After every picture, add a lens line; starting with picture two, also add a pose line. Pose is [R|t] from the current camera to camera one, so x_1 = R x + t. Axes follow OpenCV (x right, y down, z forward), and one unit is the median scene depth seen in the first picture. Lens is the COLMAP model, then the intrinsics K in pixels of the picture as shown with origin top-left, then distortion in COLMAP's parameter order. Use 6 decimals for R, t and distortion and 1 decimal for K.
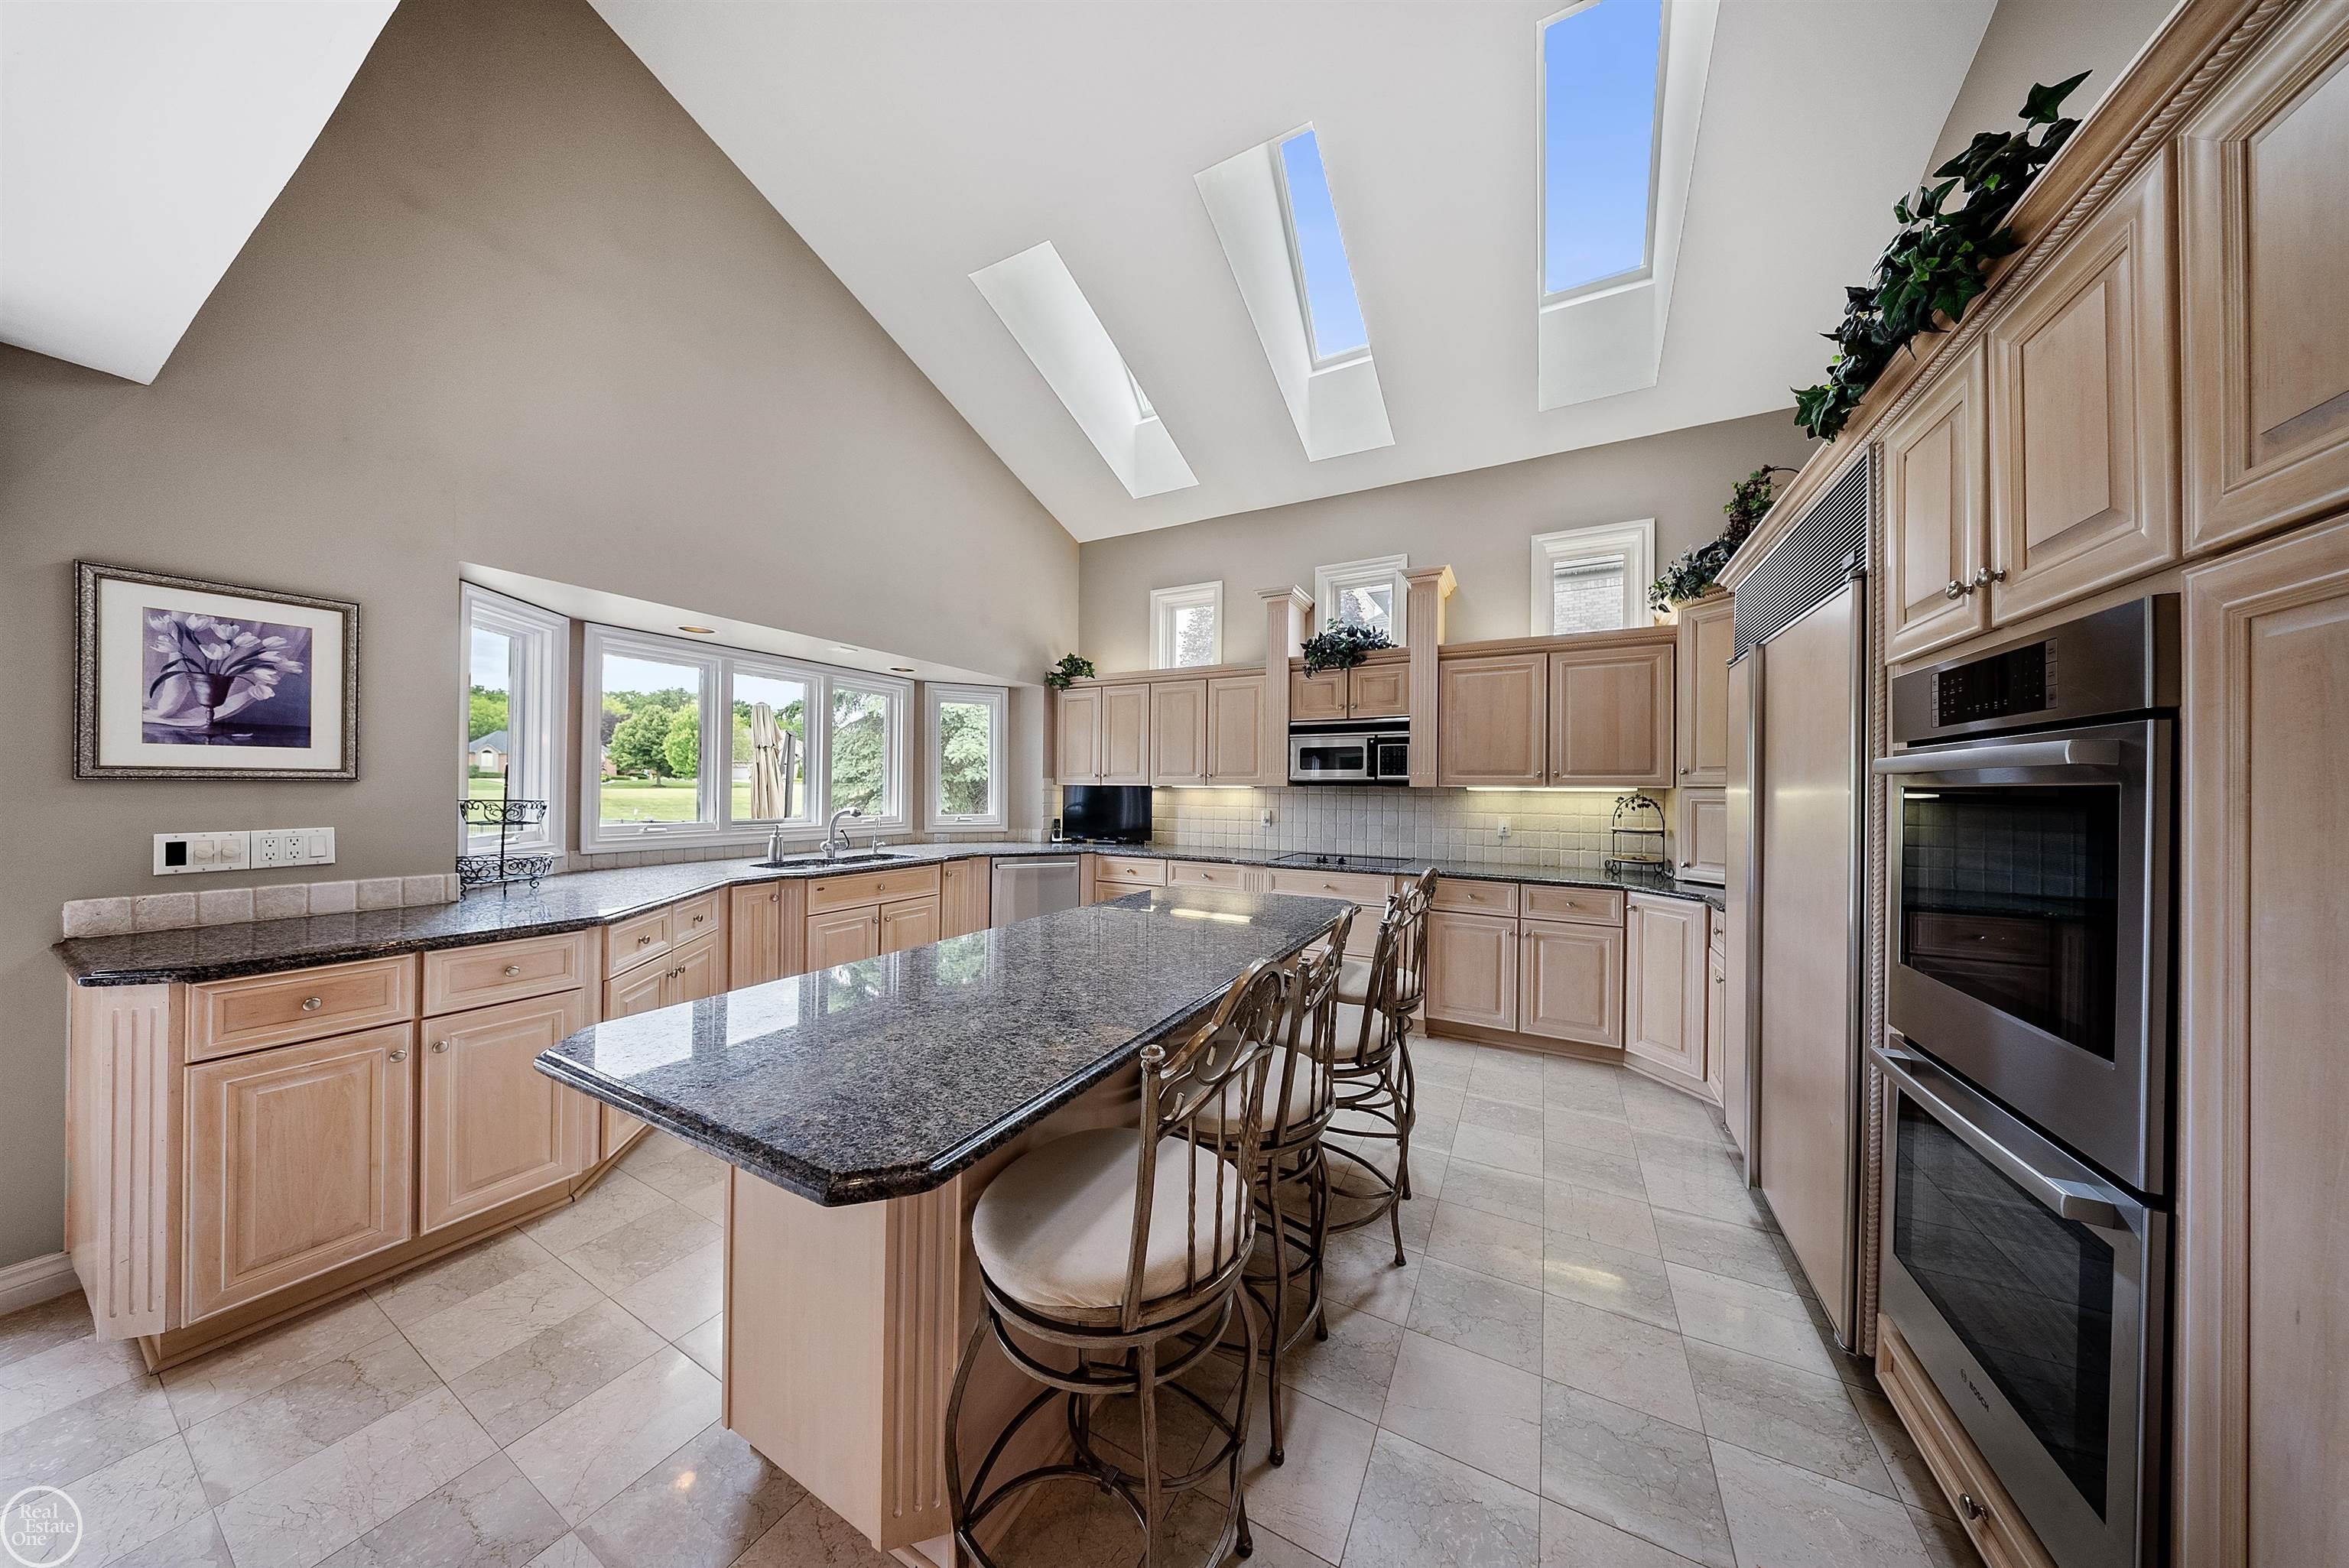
lens RADIAL K [[693.9, 0, 1145.3], [0, 693.9, 782.5], [0, 0, 1]] dist [-0.002880, -0.001133]
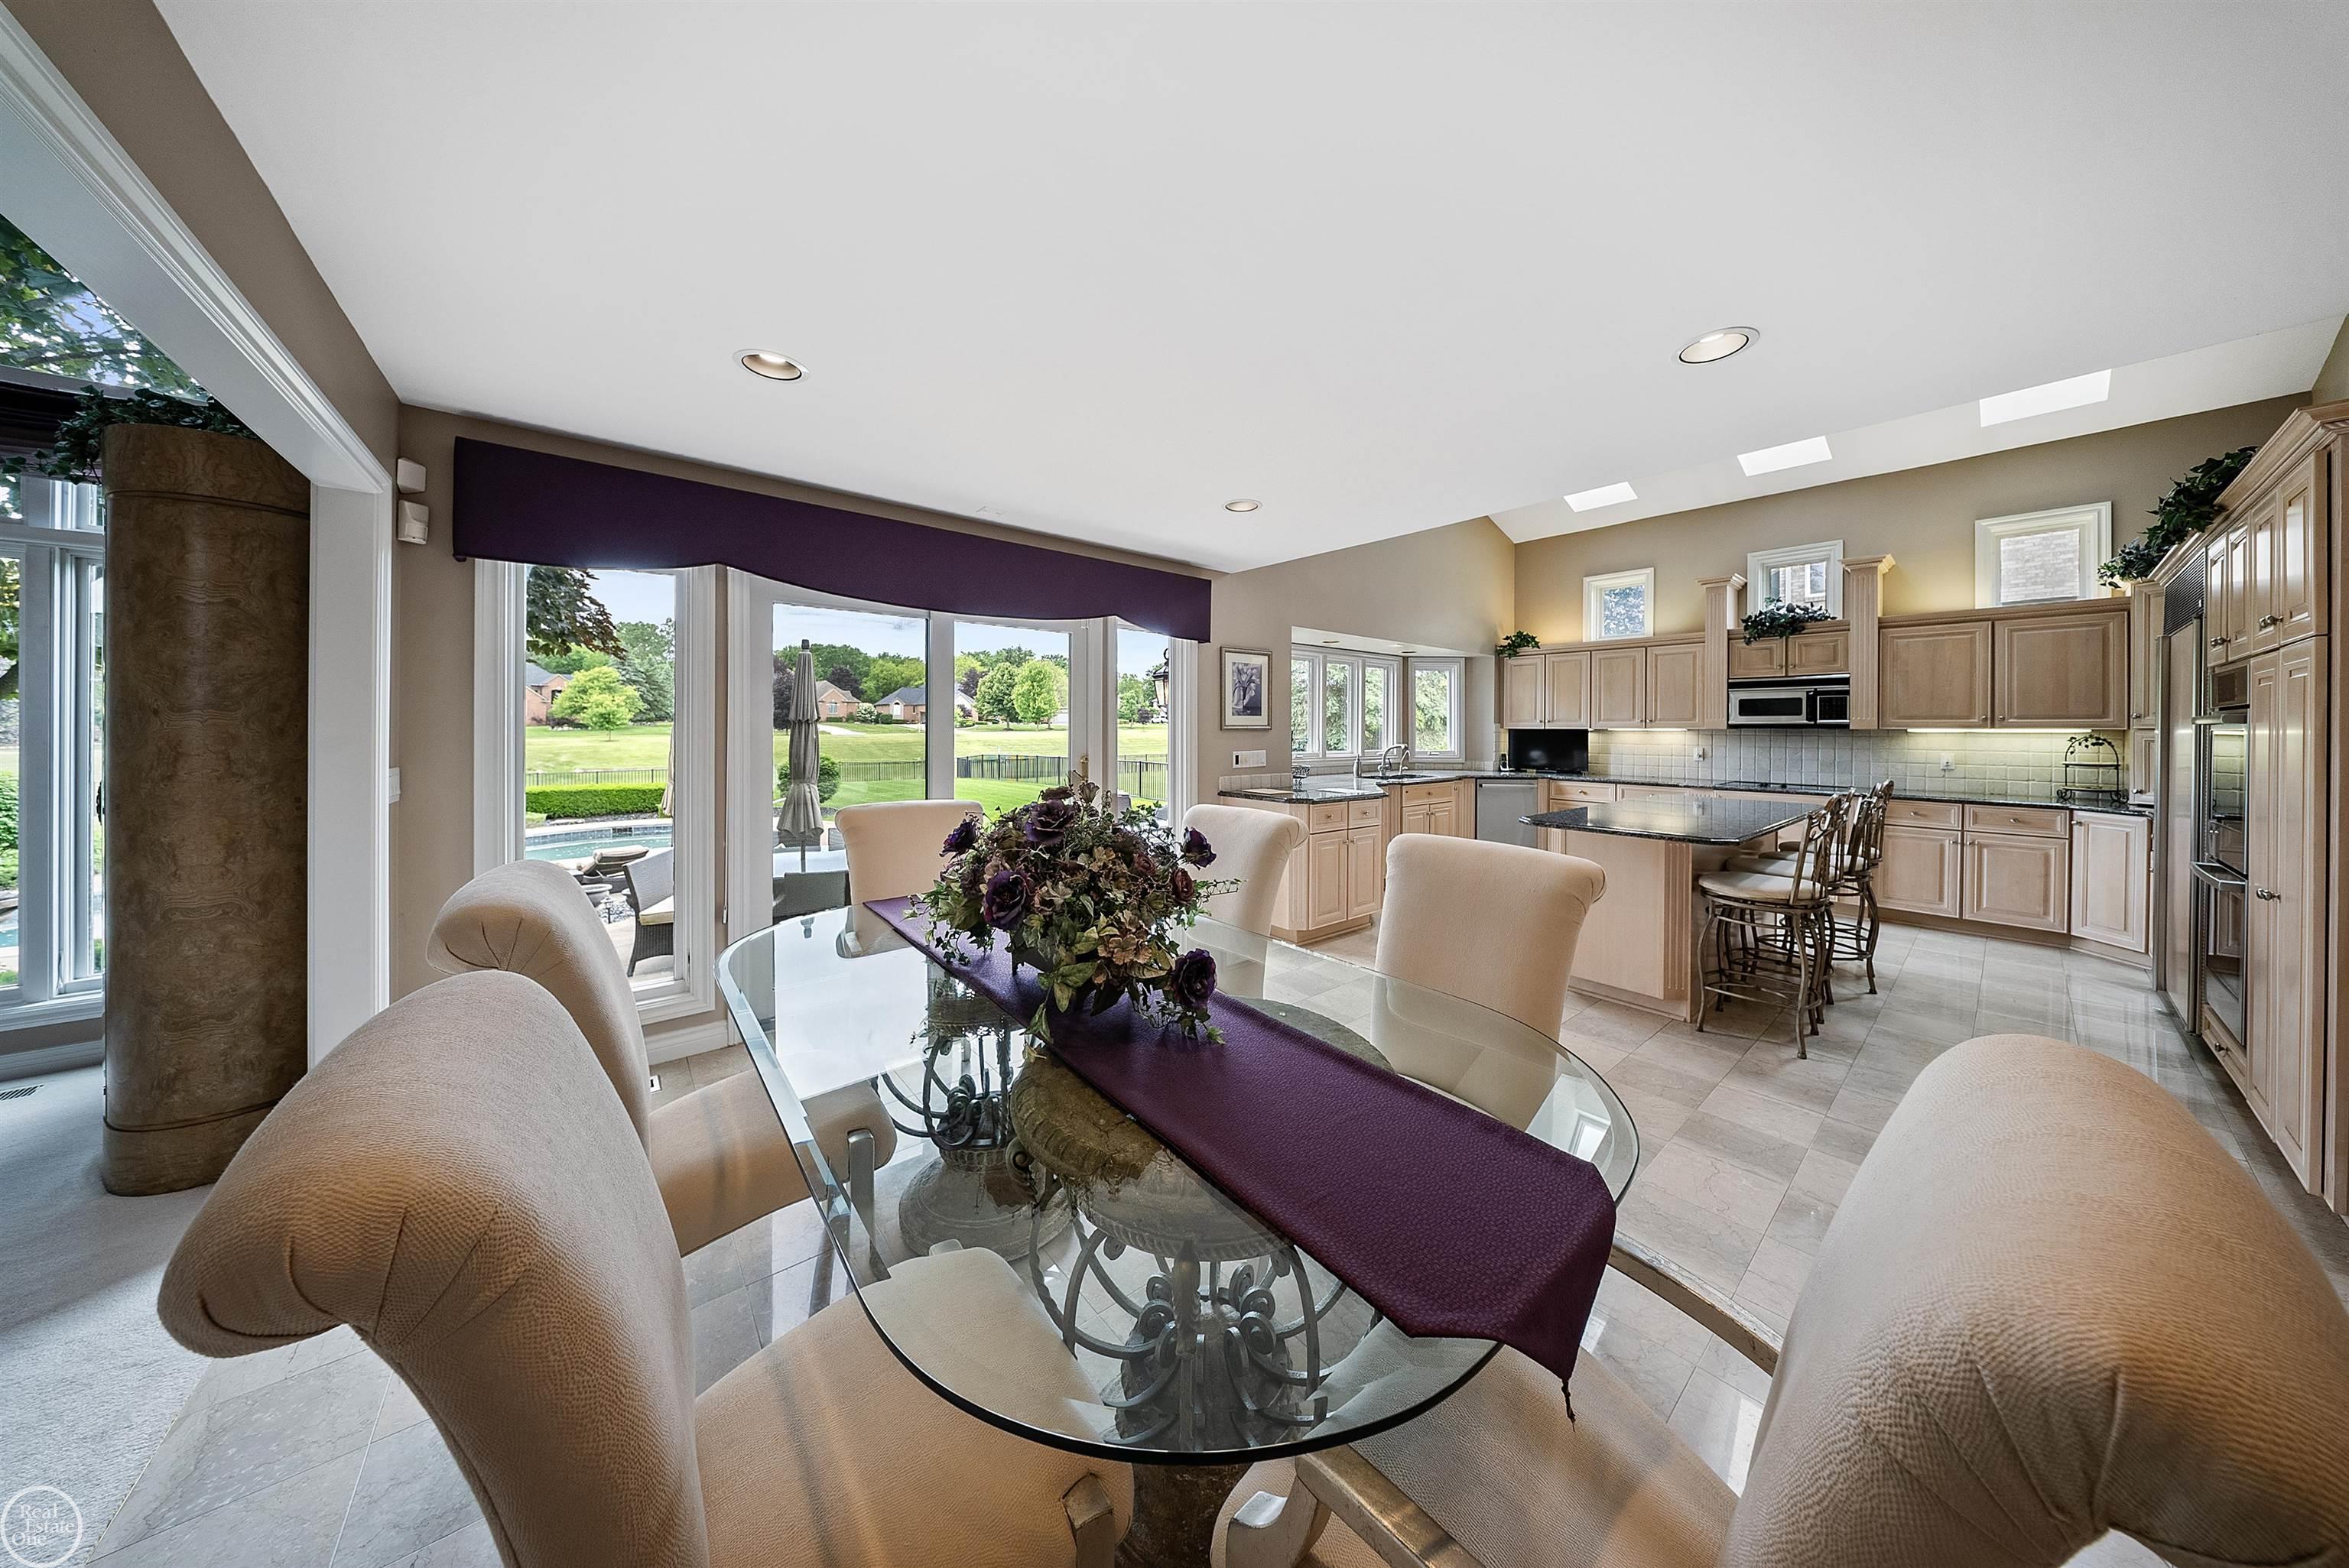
lens RADIAL K [[693.9, 0, 1174.7], [0, 693.9, 728.4], [0, 0, 1]] dist [-0.002880, -0.001133]
pose [[0.935231, -0.005459, -0.353995, -0.320673], [0.007588, 0.999961, 0.004628, -0.010252], [0.353956, -0.007014, 0.935236, -0.612125]]
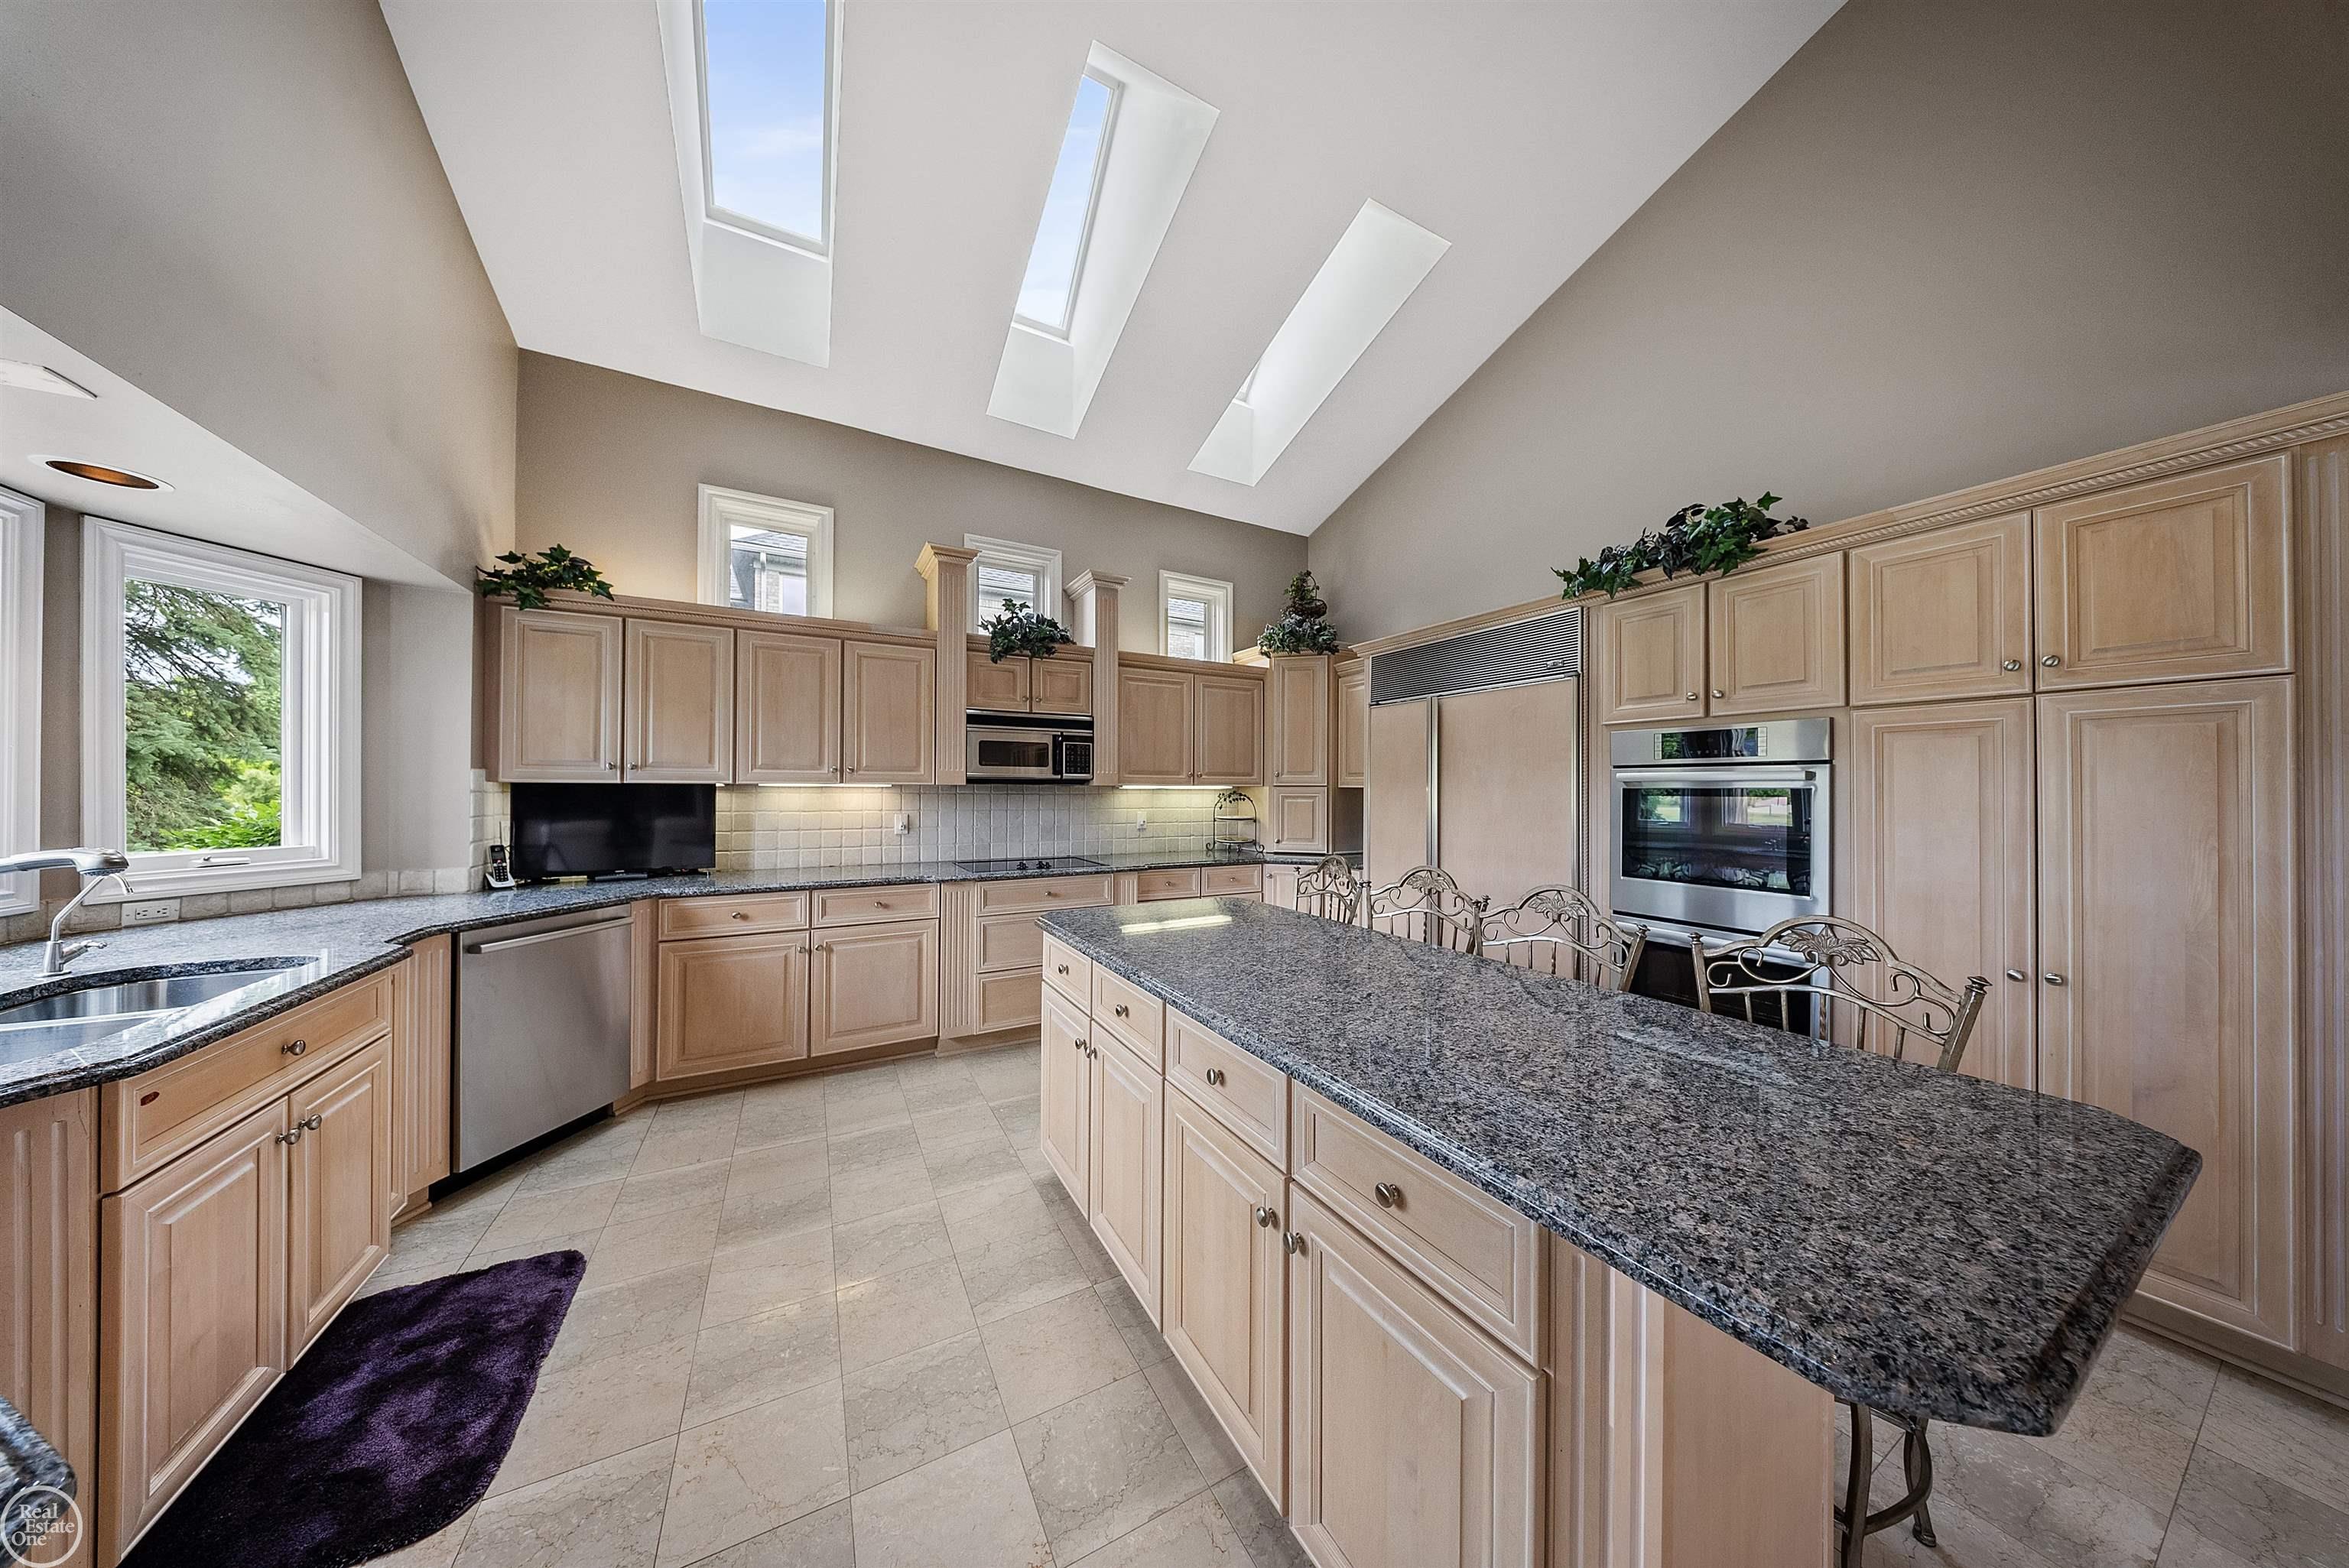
lens RADIAL K [[693.9, 0, 1203.1], [0, 693.9, 787.8], [0, 0, 1]] dist [-0.002880, -0.001133]
pose [[0.507242, -0.003795, 0.861795, -0.403212], [-0.006789, 0.999942, 0.008399, -0.000313], [-0.861777, -0.010111, 0.507187, 0.333835]]
